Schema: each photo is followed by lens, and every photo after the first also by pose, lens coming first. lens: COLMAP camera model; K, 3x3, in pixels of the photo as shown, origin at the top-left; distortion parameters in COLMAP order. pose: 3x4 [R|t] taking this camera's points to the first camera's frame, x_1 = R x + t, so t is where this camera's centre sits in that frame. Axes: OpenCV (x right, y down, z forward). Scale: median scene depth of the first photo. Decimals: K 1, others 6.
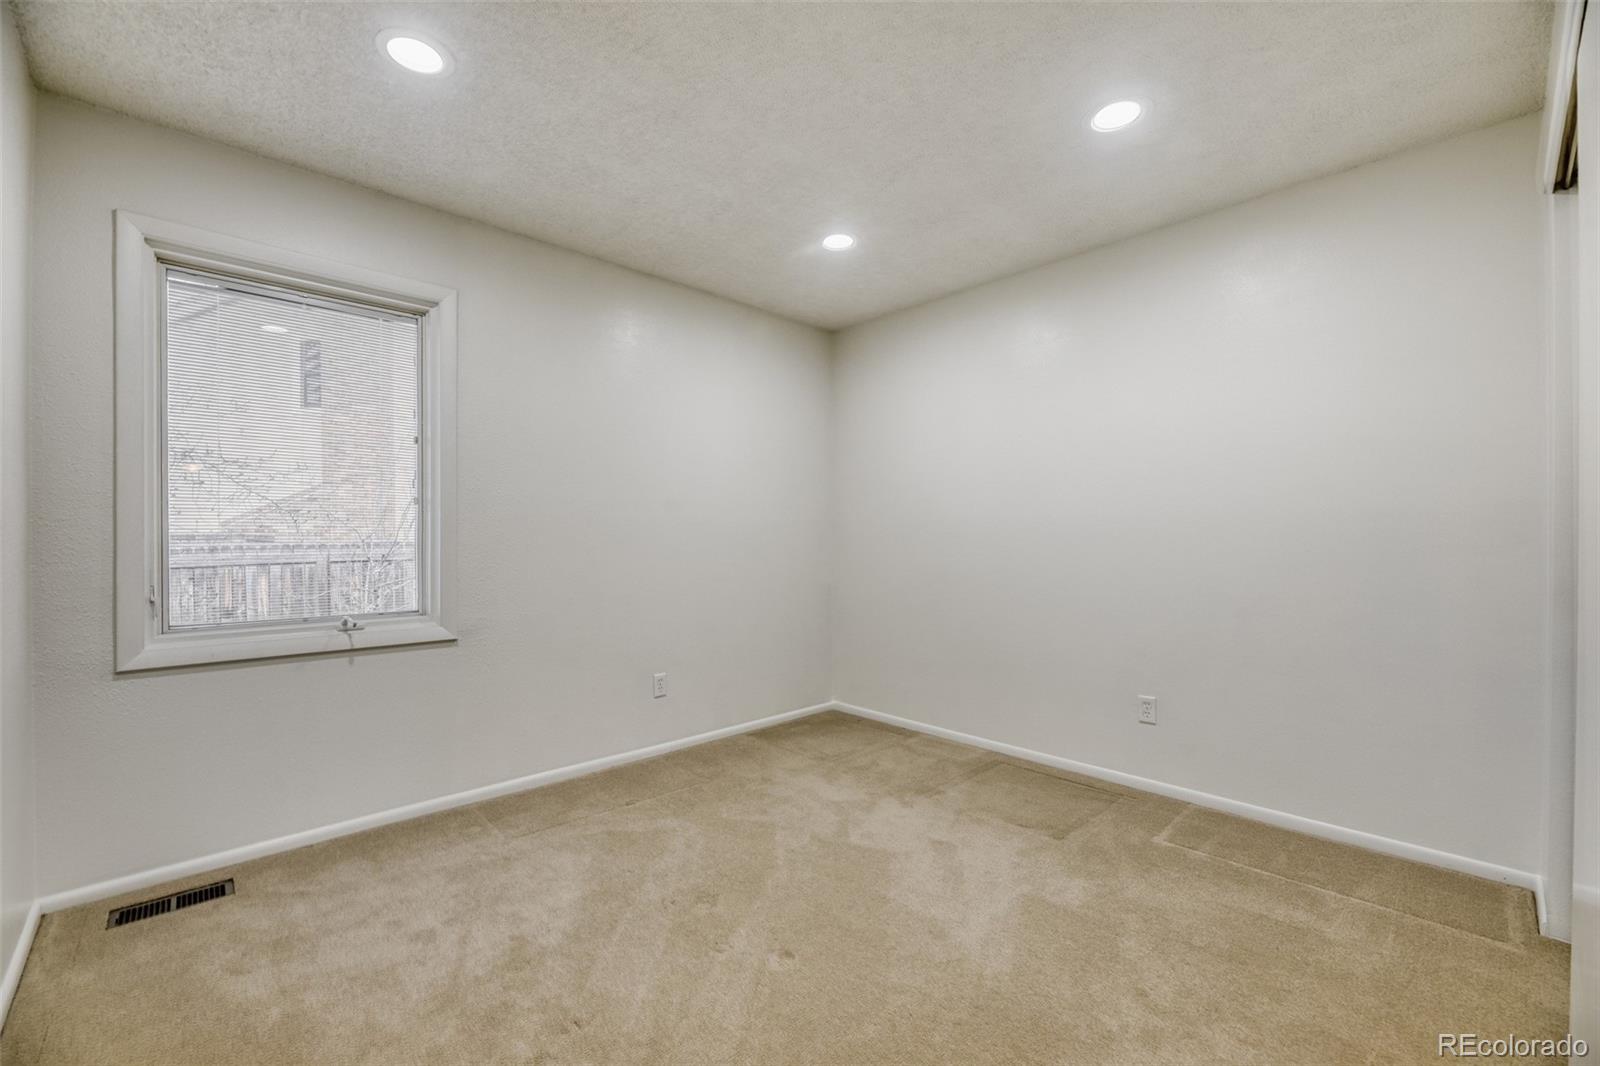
lens RADIAL K [[653.0, 0, 787.7], [0, 653.0, 541.7], [0, 0, 1]] dist [0.001285, 0.000020]
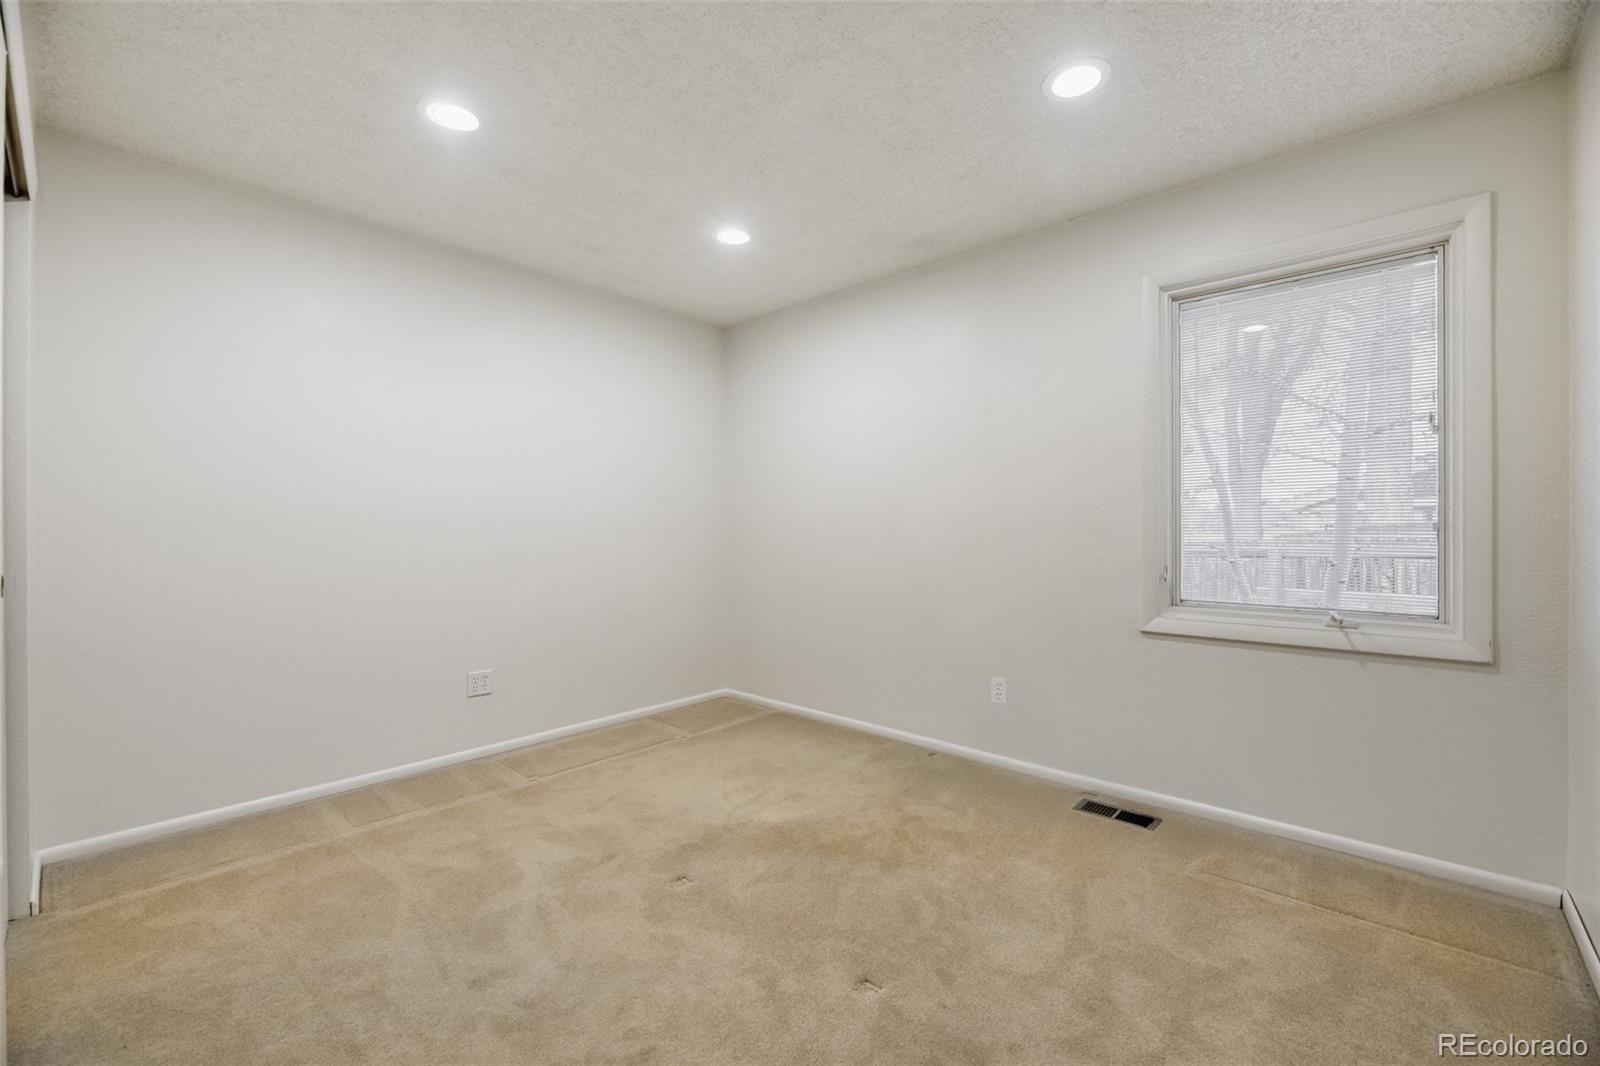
lens RADIAL K [[661.3, 0, 796.4], [0, 661.3, 525.2], [0, 0, 1]] dist [0.000147, -0.000034]
pose [[0.083086, -0.006004, -0.996524, 0.217694], [0.000012, 0.999982, -0.006024, -0.001389], [0.996542, 0.000488, 0.083085, 0.200622]]
